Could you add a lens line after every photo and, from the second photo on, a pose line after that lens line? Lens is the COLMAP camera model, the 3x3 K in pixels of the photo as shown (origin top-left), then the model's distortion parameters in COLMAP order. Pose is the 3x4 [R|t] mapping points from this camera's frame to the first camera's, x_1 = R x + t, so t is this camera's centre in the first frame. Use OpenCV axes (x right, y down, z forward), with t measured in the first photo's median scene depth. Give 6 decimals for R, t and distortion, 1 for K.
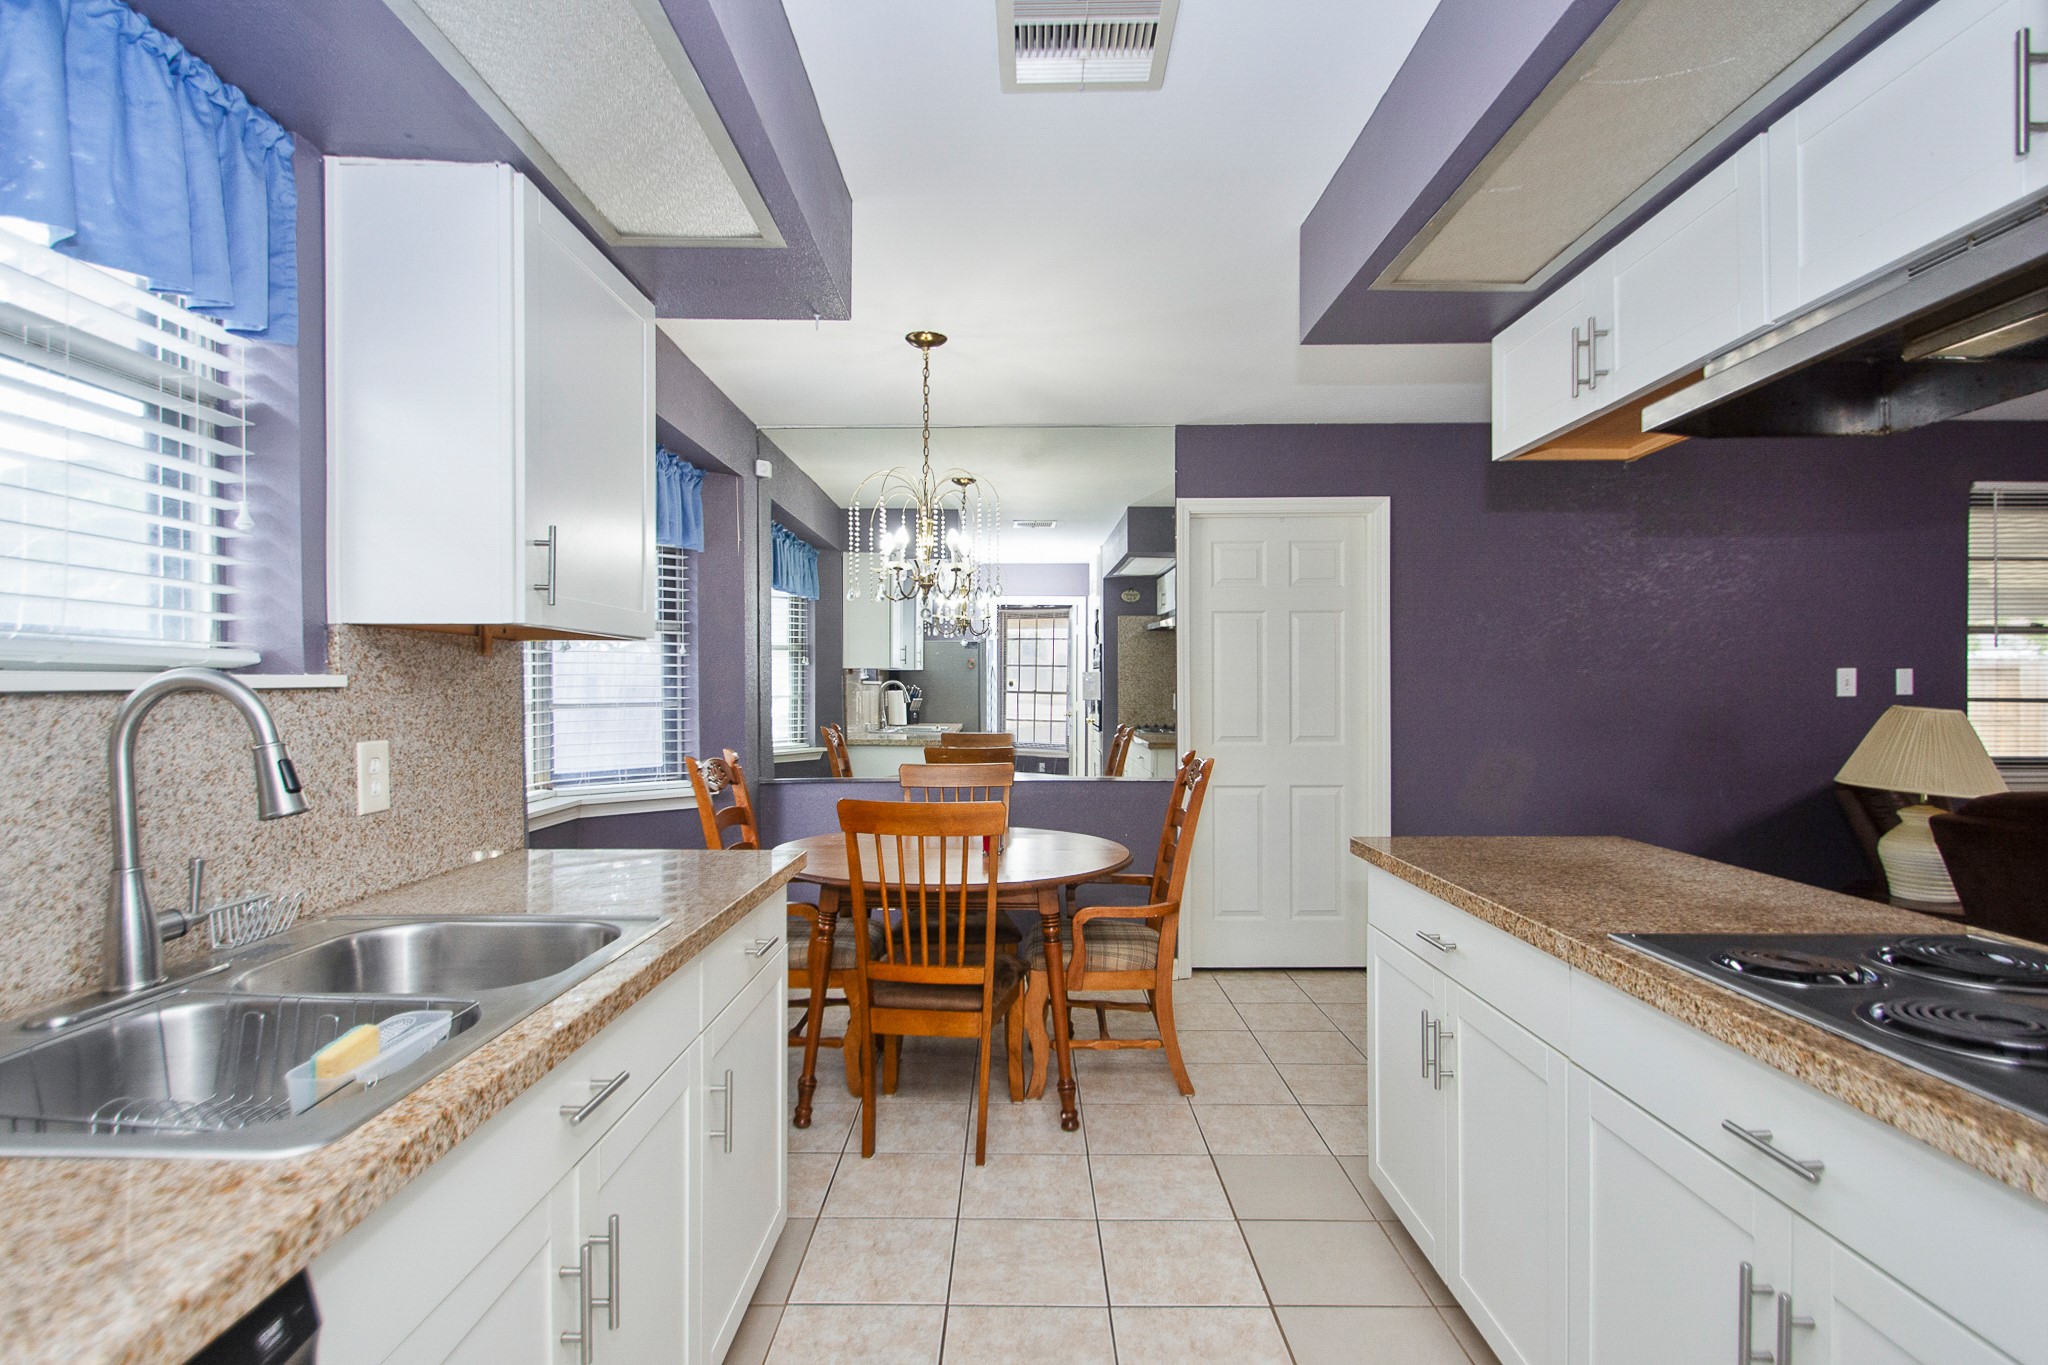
lens RADIAL K [[991.5, 0, 1017.6], [0, 991.5, 684.1], [0, 0, 1]] dist [0.017775, -0.013406]
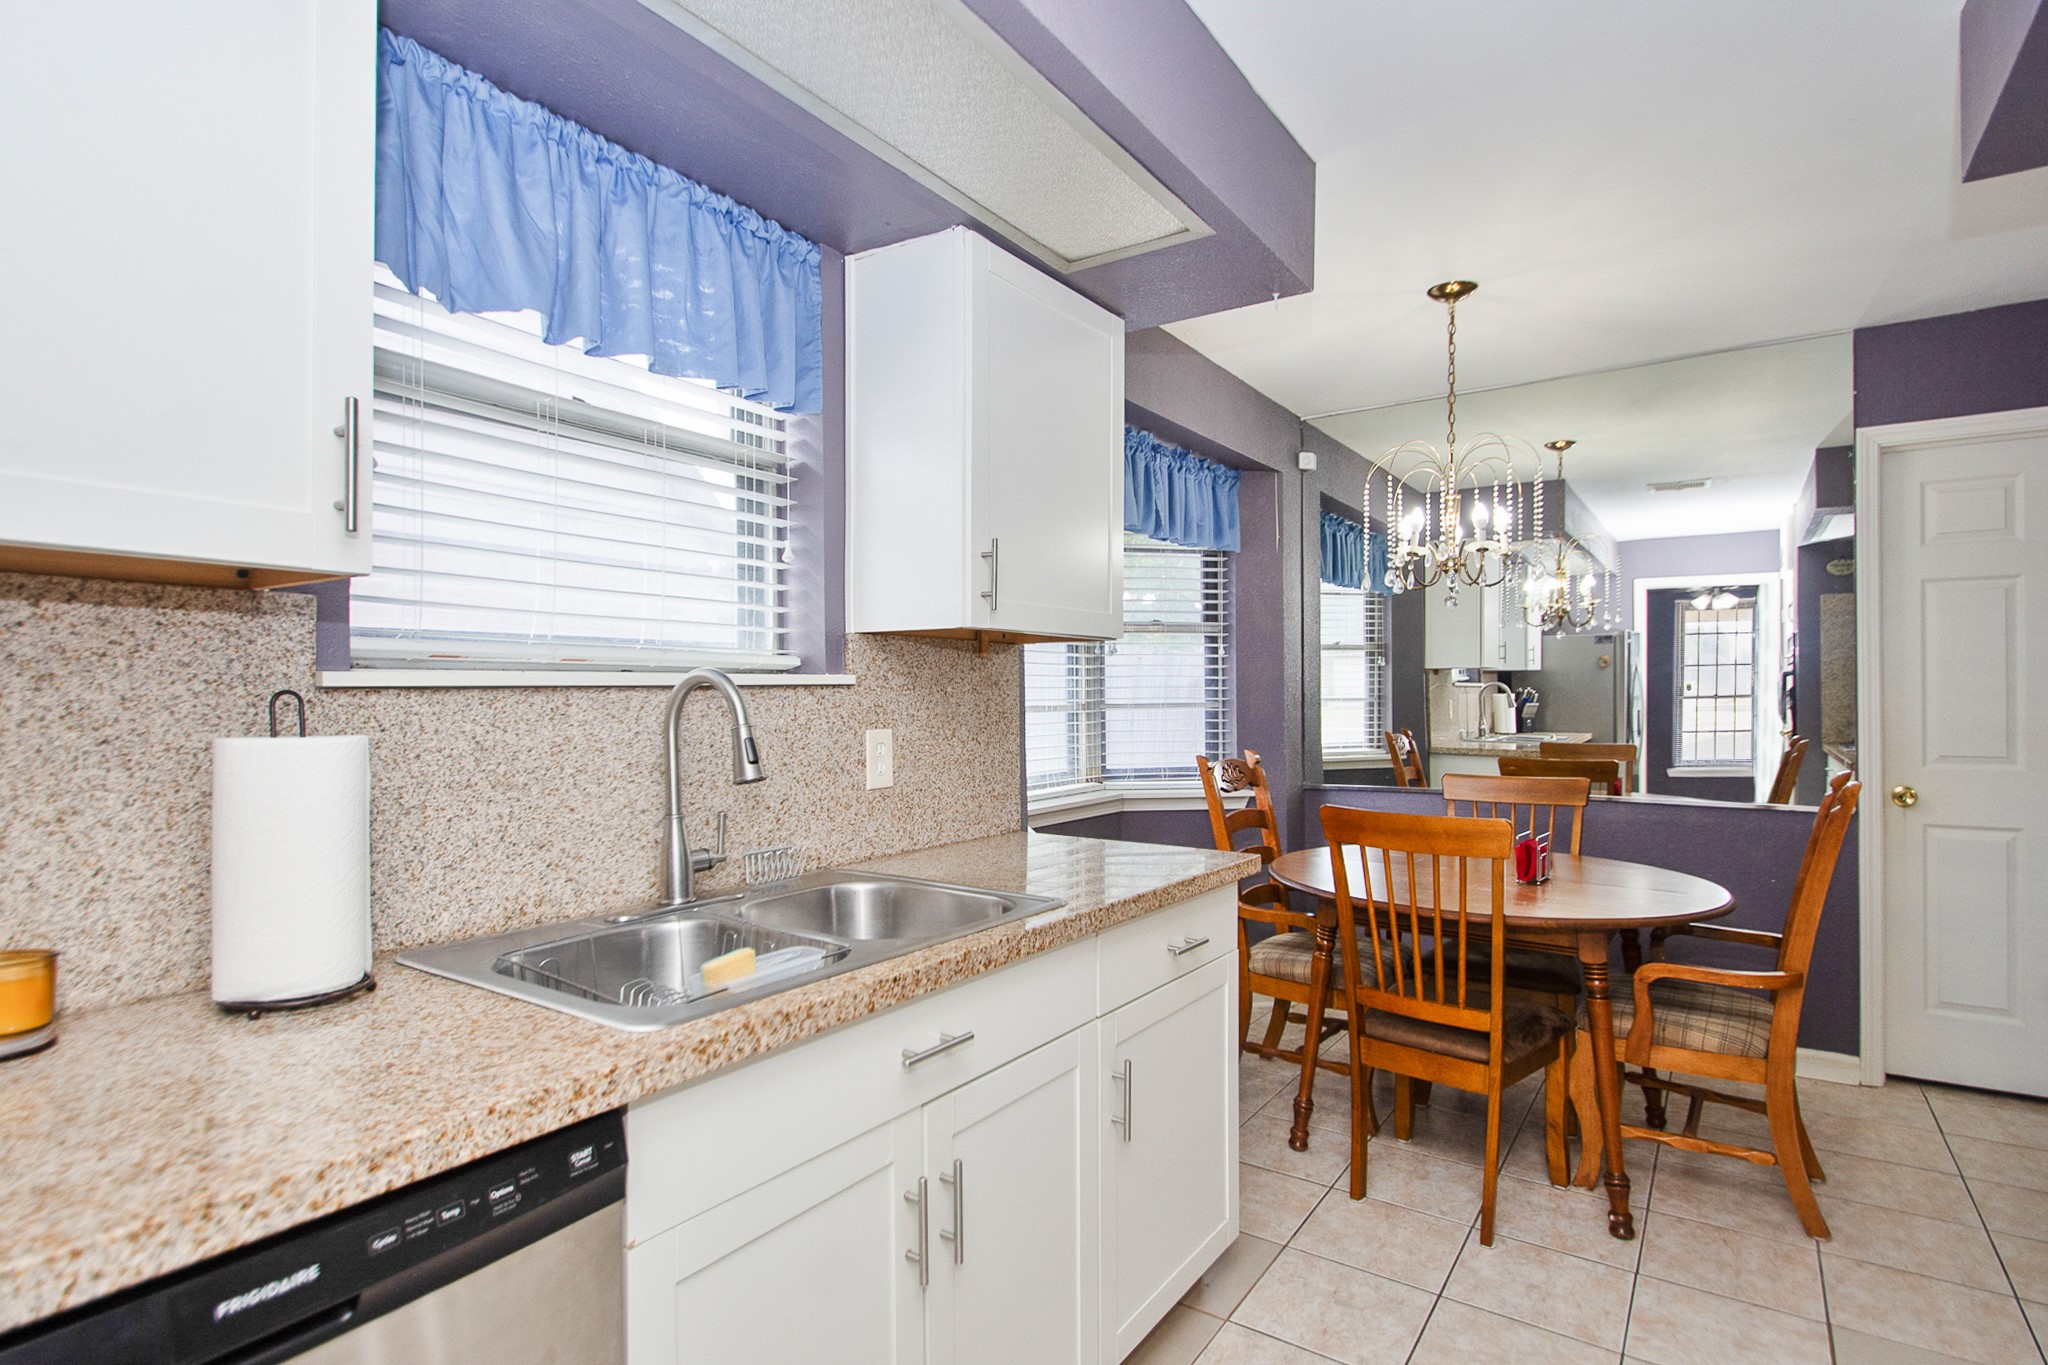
lens RADIAL K [[1022.7, 0, 1024.0], [0, 1022.7, 682.5], [0, 0, 1]] dist [0.019284, -0.012820]
pose [[0.828706, -0.007184, -0.559638, 0.149071], [0.003890, 0.999967, -0.007077, 0.007515], [0.559671, 0.003688, 0.828707, 0.051842]]
